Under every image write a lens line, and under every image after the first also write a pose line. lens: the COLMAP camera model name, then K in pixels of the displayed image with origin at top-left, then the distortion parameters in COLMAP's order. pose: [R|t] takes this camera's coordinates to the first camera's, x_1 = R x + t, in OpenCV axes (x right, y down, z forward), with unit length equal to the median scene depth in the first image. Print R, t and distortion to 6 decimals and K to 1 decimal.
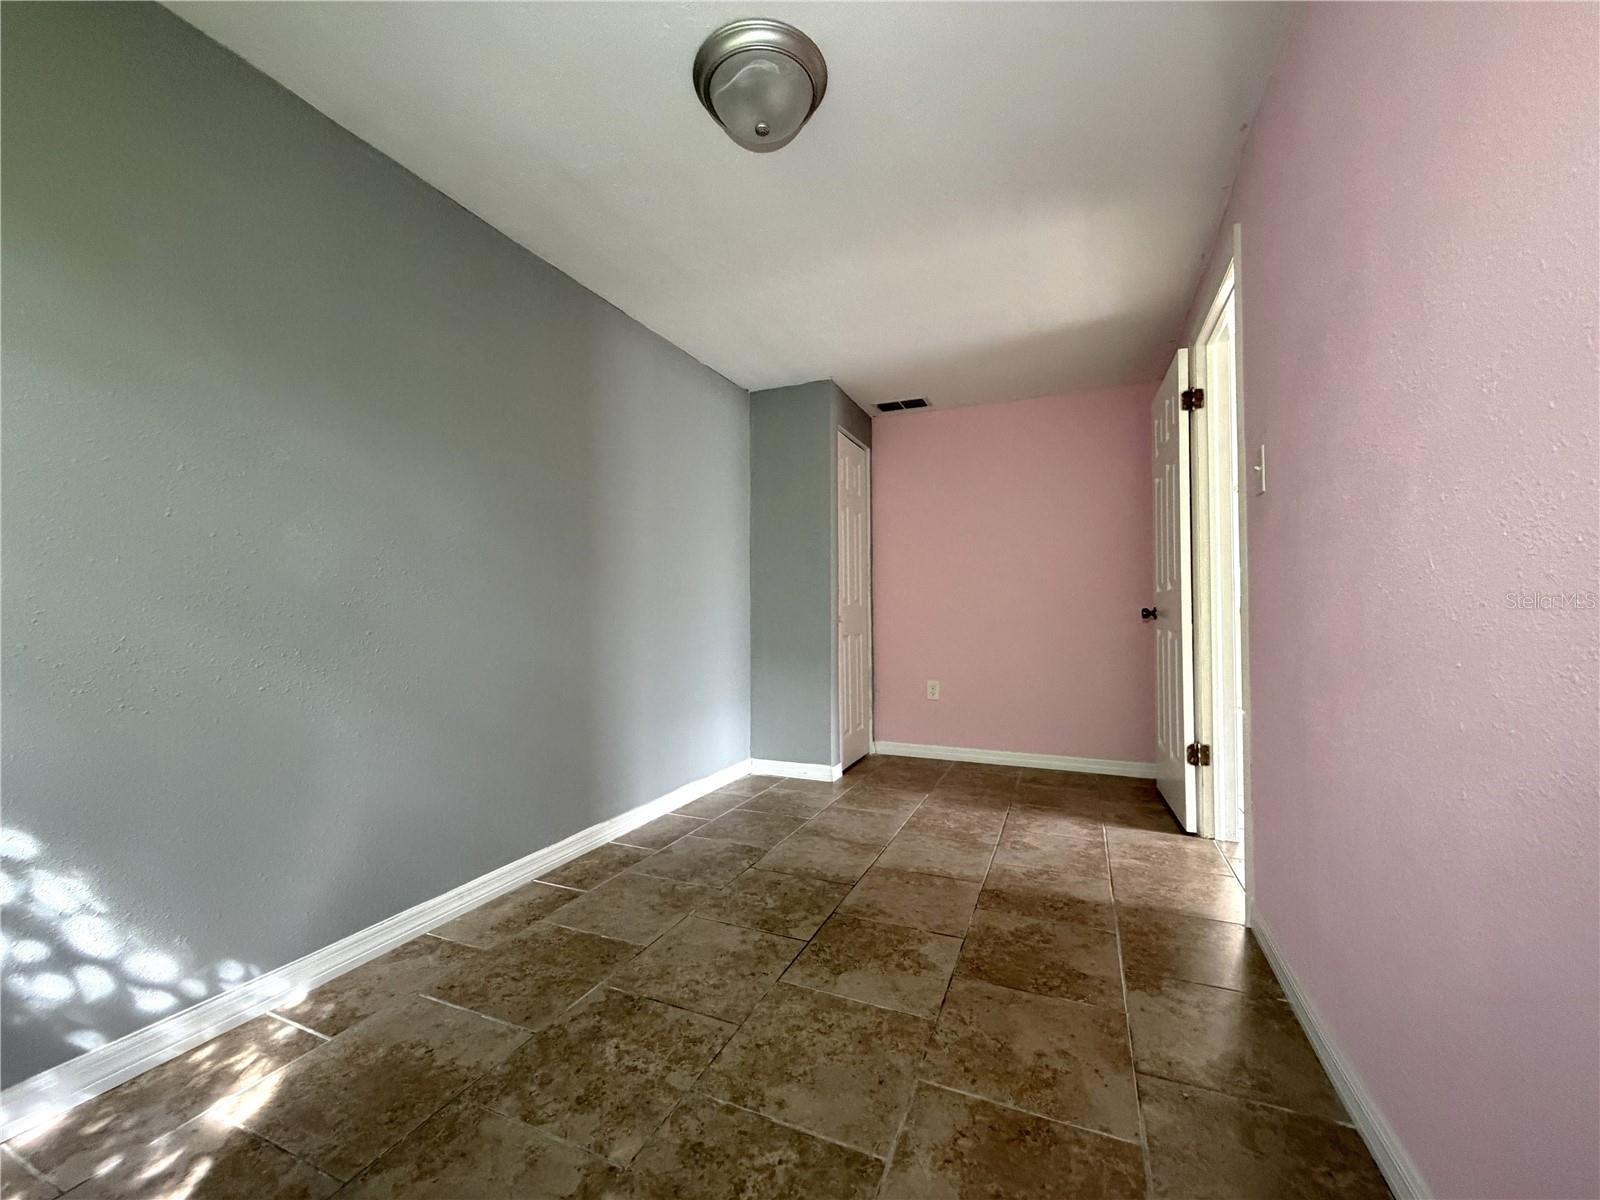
lens RADIAL K [[641.2, 0, 800.0], [0, 641.2, 600.0], [0, 0, 1]] dist [0.000846, 0.000260]
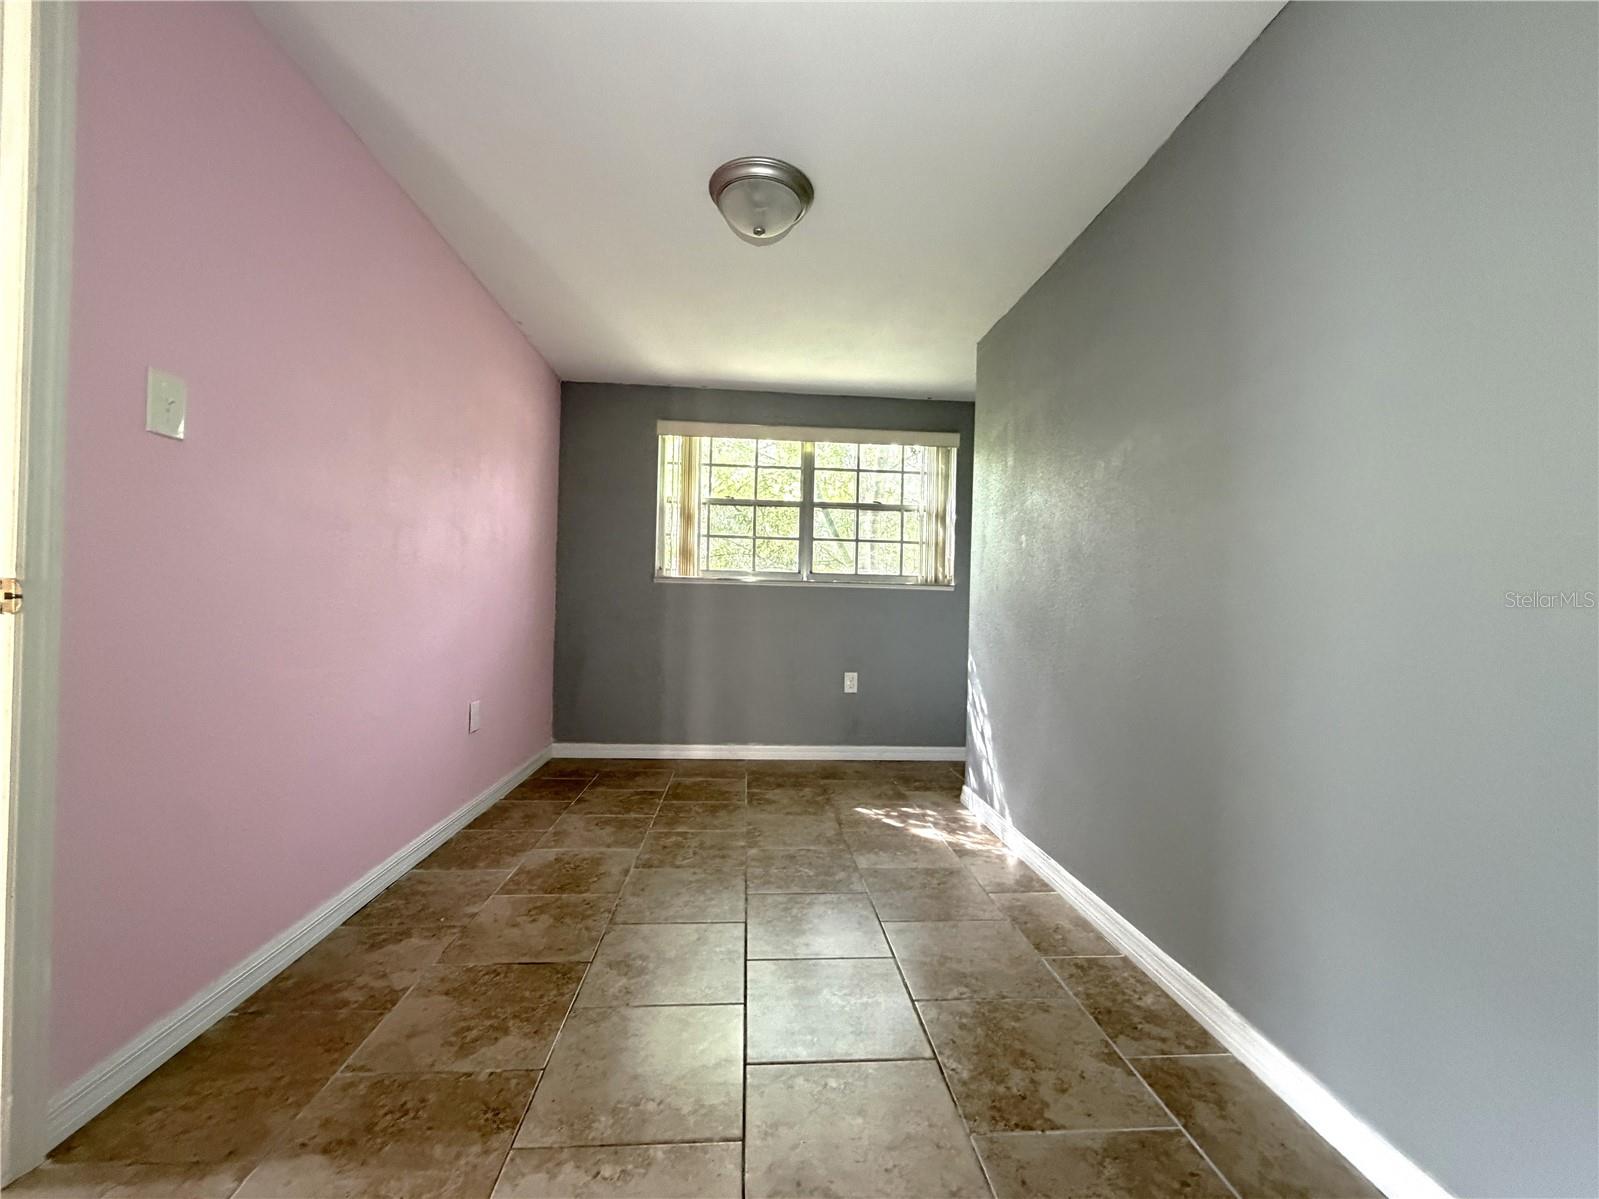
lens RADIAL K [[654.3, 0, 799.5], [0, 654.3, 599.5], [0, 0, 1]] dist [0.001176, 0.000046]
pose [[-0.883134, -0.021727, -0.468618, 0.487997], [-0.010998, 0.999611, -0.025620, 0.033436], [0.468993, -0.017472, -0.883029, 2.276391]]
